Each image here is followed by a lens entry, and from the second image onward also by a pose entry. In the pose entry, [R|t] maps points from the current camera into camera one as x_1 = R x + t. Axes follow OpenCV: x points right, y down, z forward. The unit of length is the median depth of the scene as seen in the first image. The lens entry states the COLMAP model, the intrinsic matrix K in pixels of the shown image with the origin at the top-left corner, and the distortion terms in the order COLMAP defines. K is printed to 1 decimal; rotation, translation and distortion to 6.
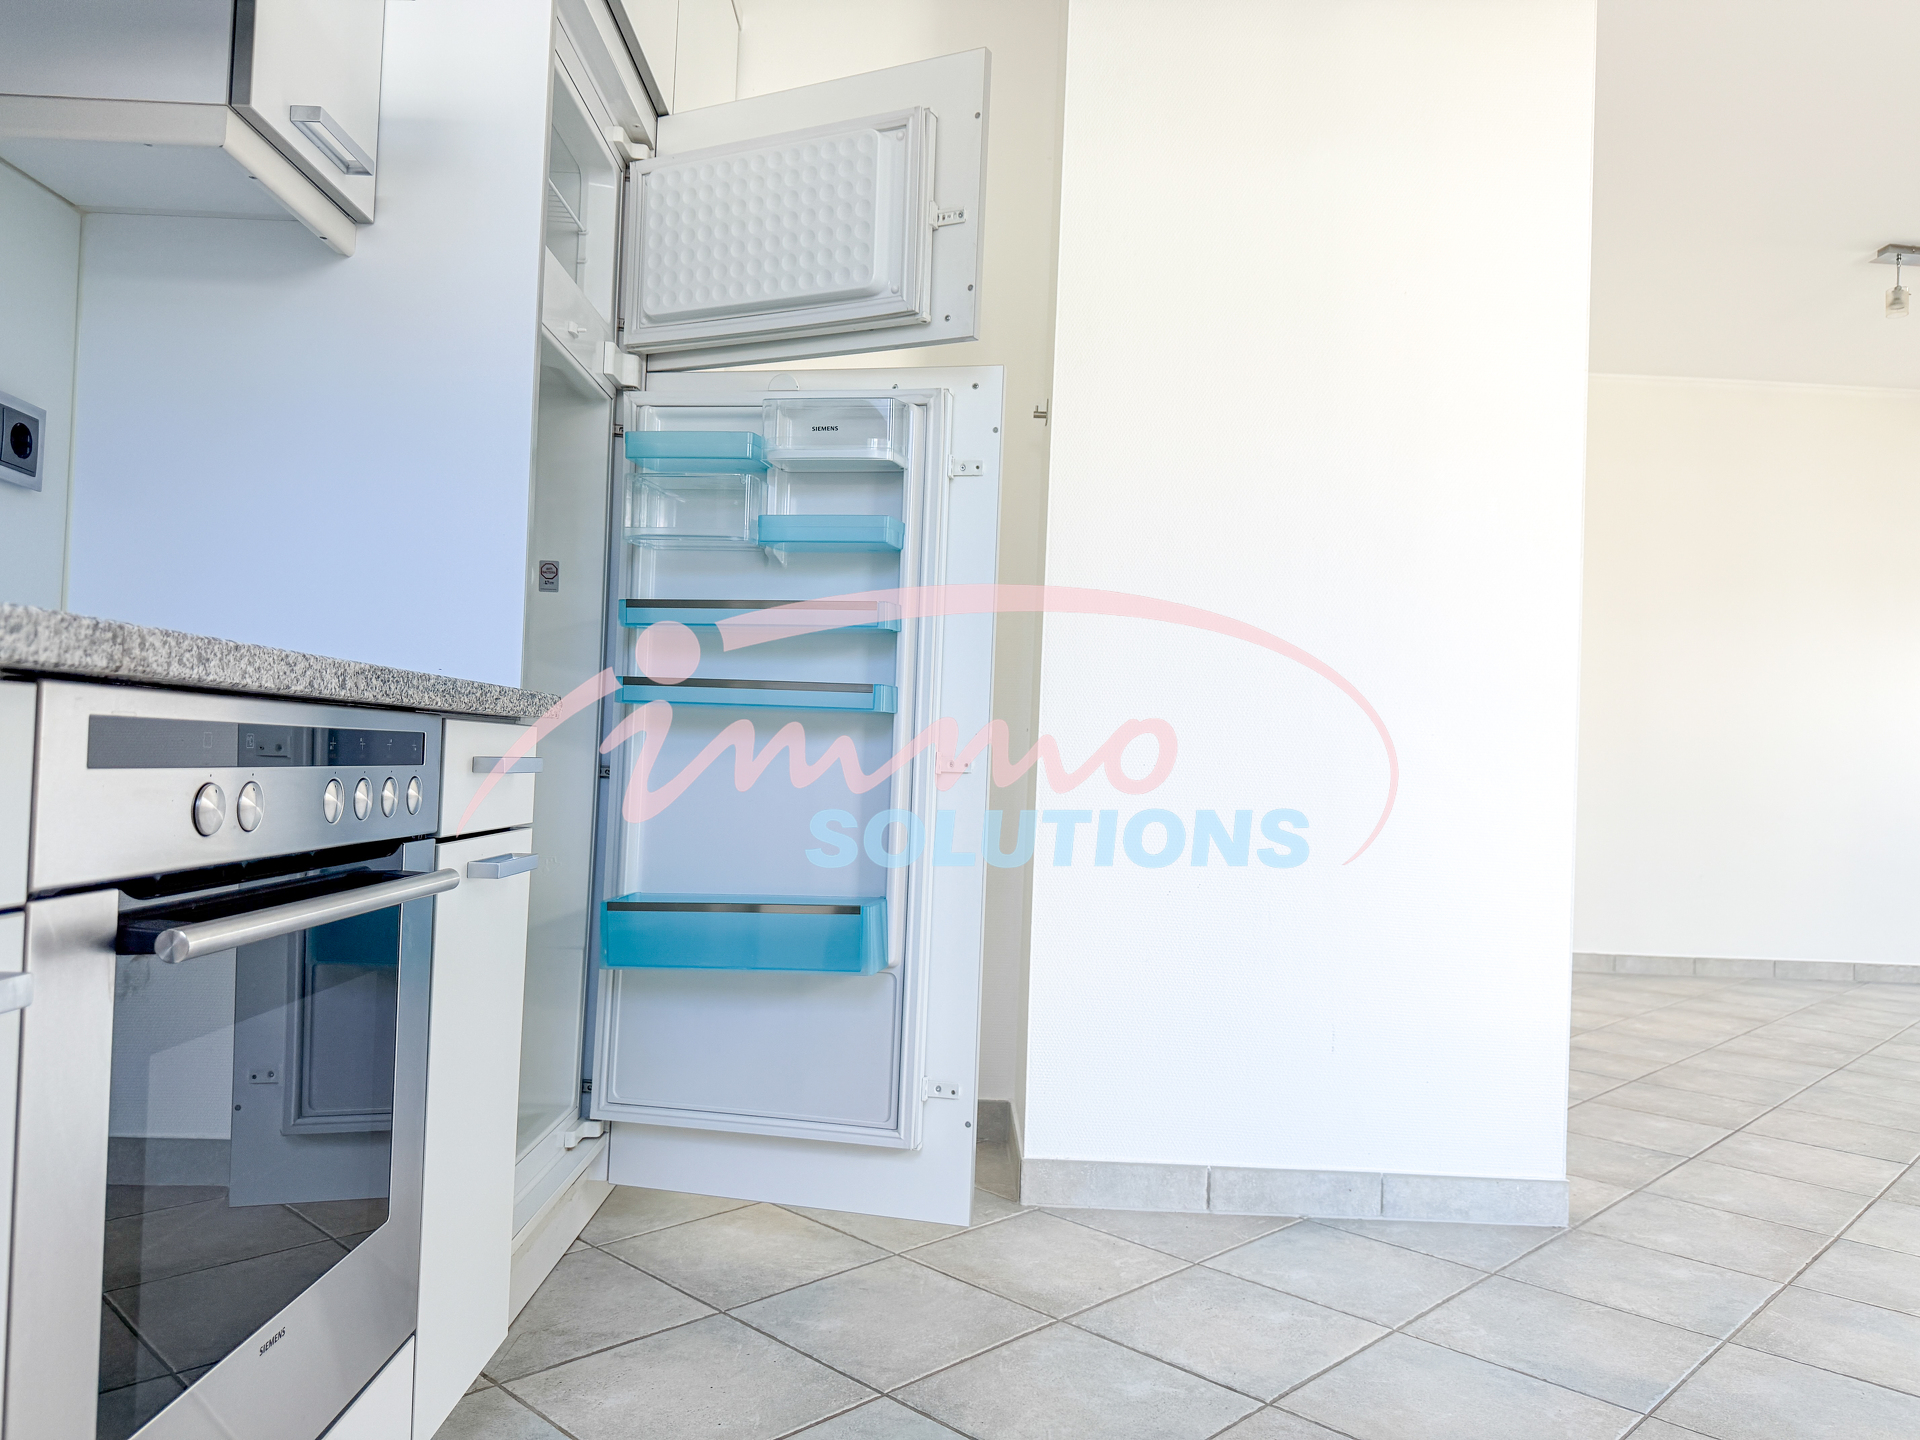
lens RADIAL K [[1366.1, 0, 953.7], [0, 1366.1, 741.9], [0, 0, 1]] dist [0.038757, -0.085321]
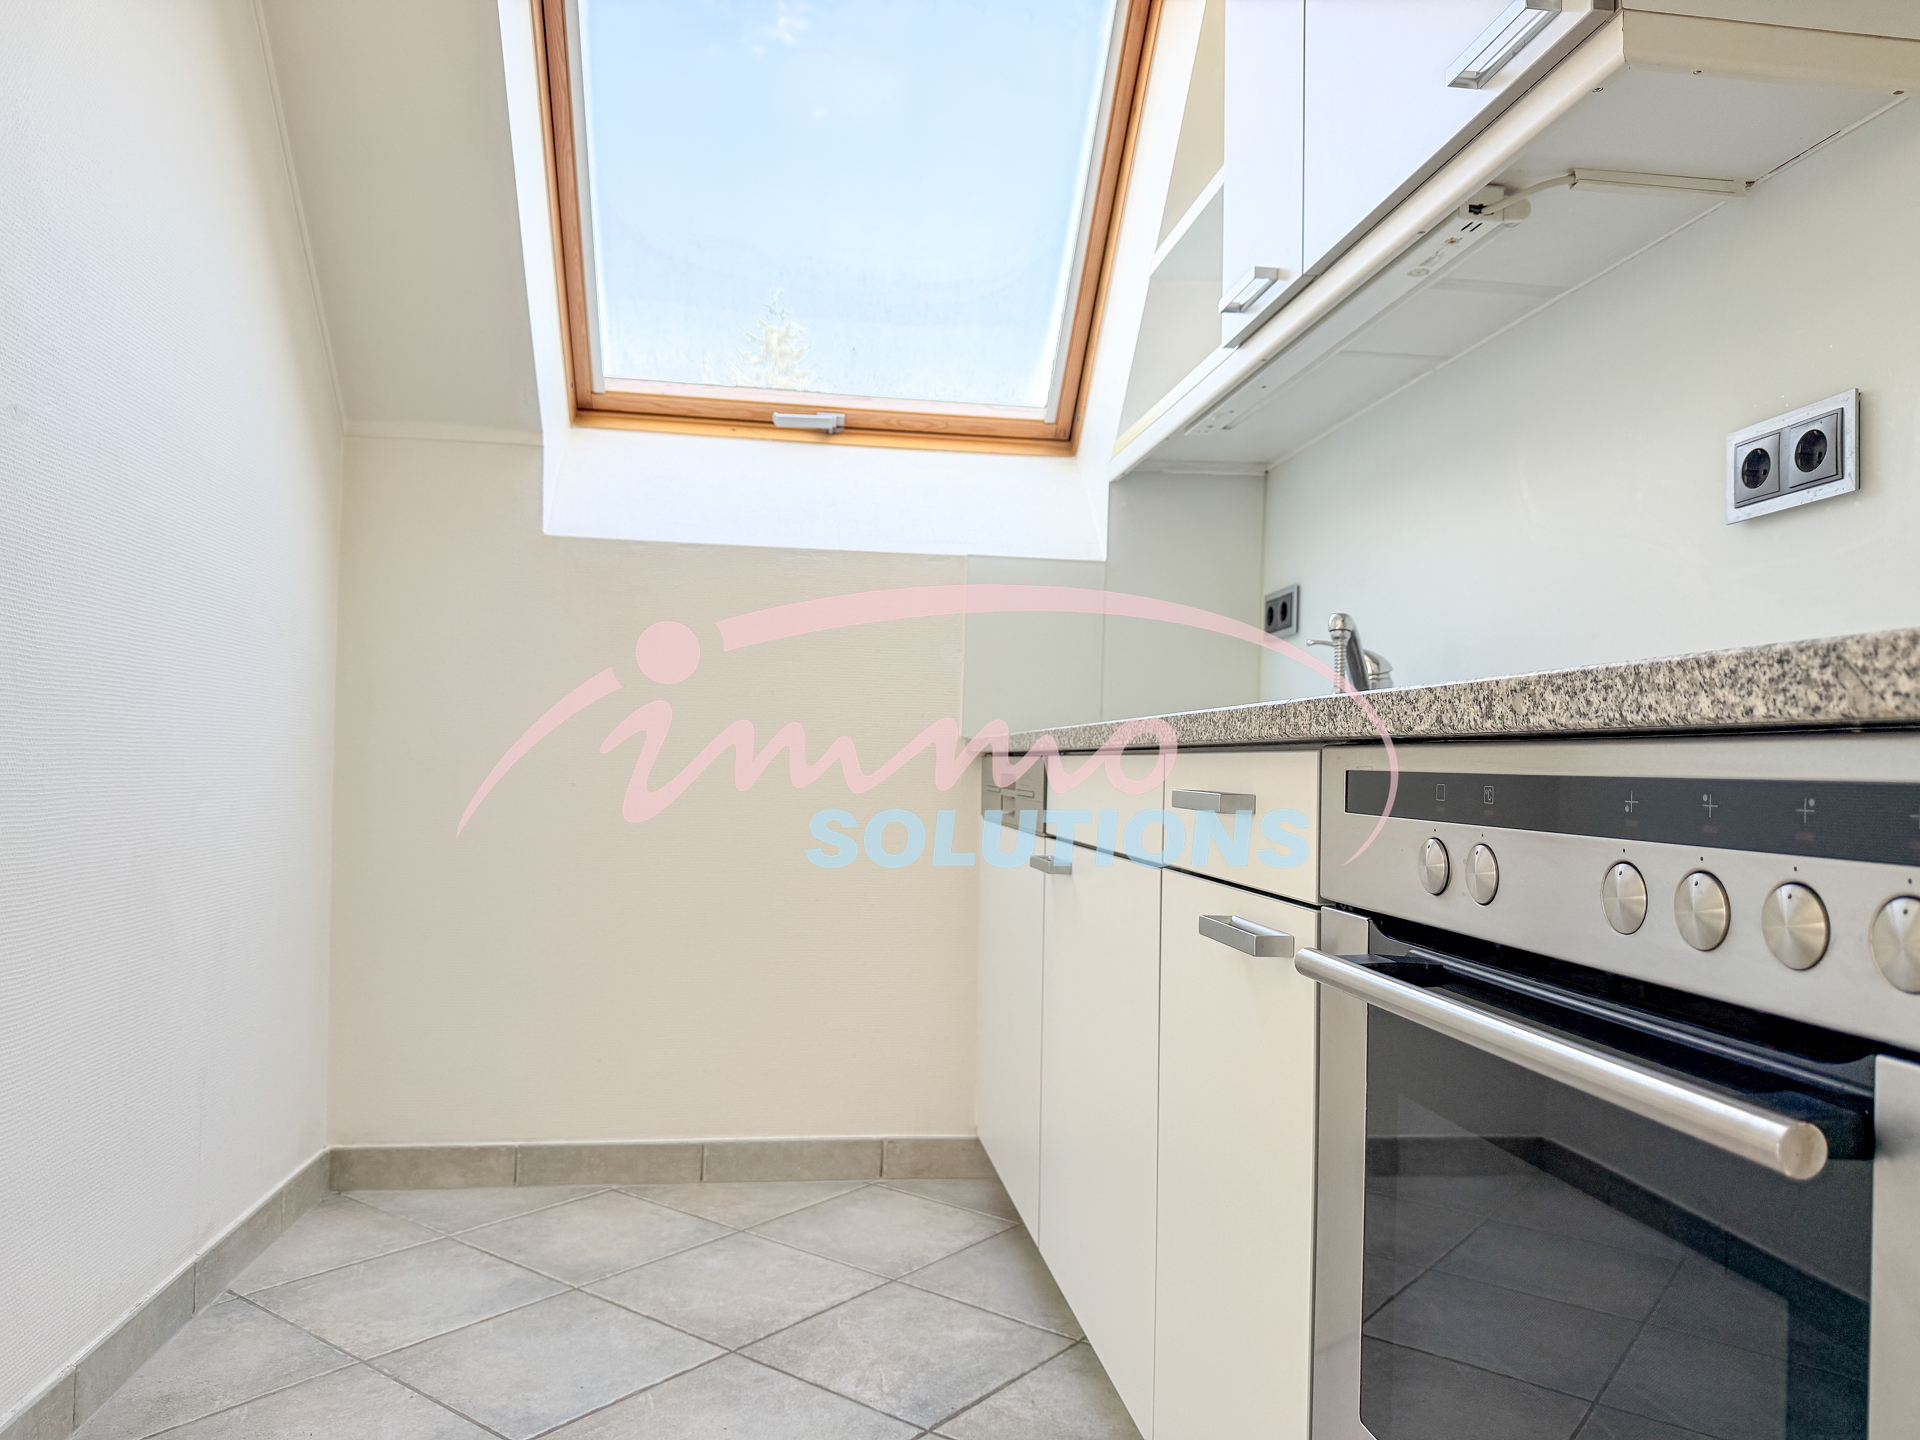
lens RADIAL K [[1346.7, 0, 960.0], [0, 1346.7, 720.0], [0, 0, 1]] dist [0.043531, -0.083841]
pose [[-0.990524, -0.063038, -0.122022, -0.047933], [-0.057379, 0.997132, -0.049351, 0.006642], [0.124783, -0.041881, -0.991300, 0.894150]]
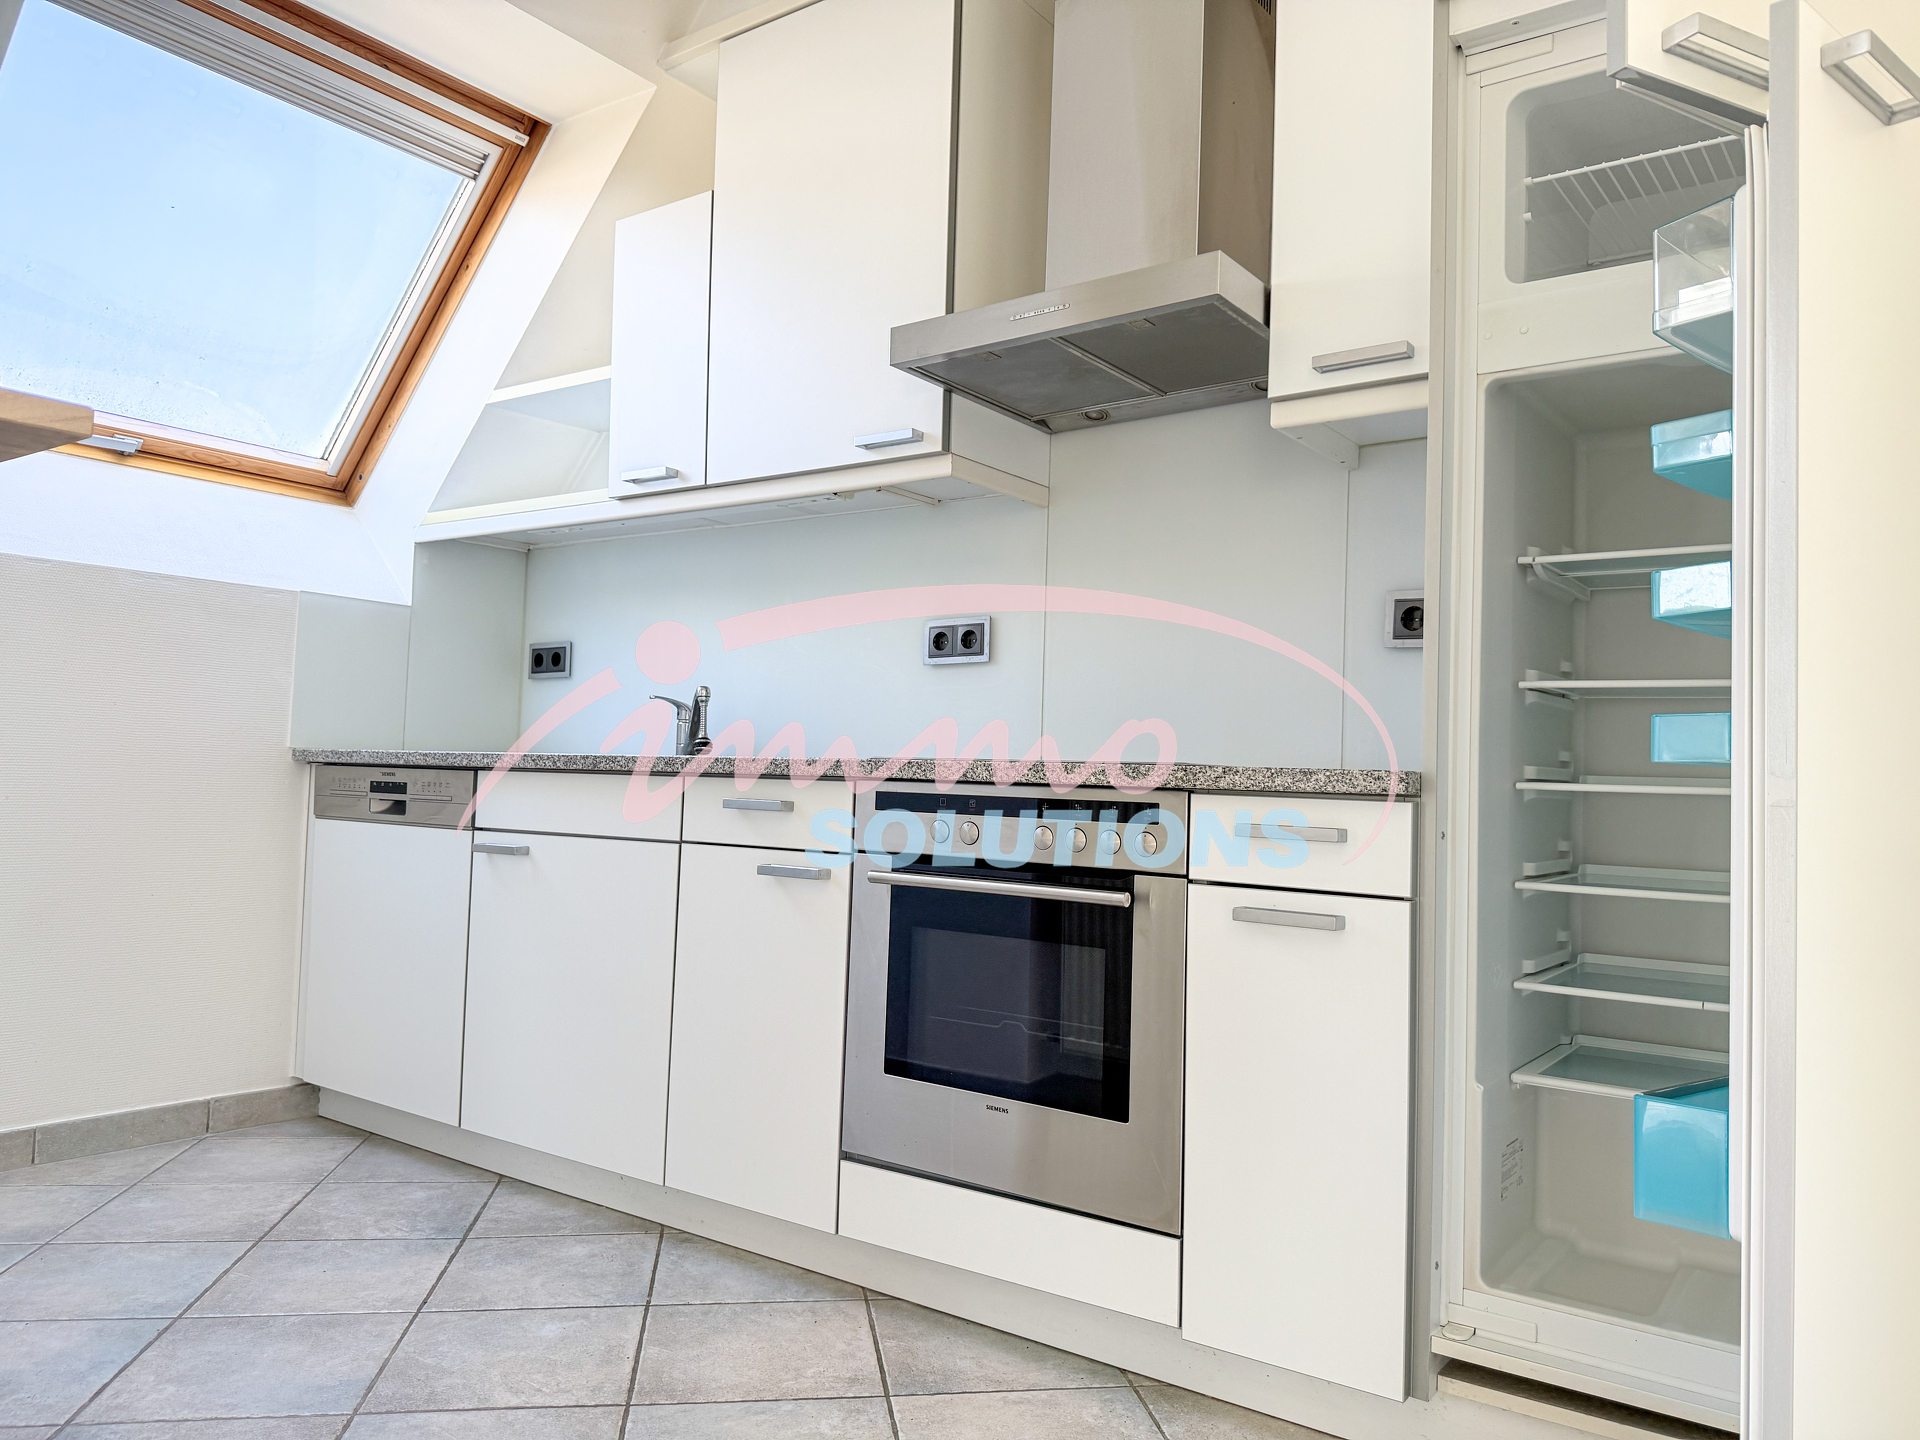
lens RADIAL K [[1346.7, 0, 960.0], [0, 1346.7, 720.0], [0, 0, 1]] dist [0.043531, -0.083841]
pose [[-0.594905, -0.088118, -0.798952, 0.624005], [-0.041929, 0.996022, -0.078633, 0.018025], [0.802702, -0.013280, -0.596233, 1.147413]]
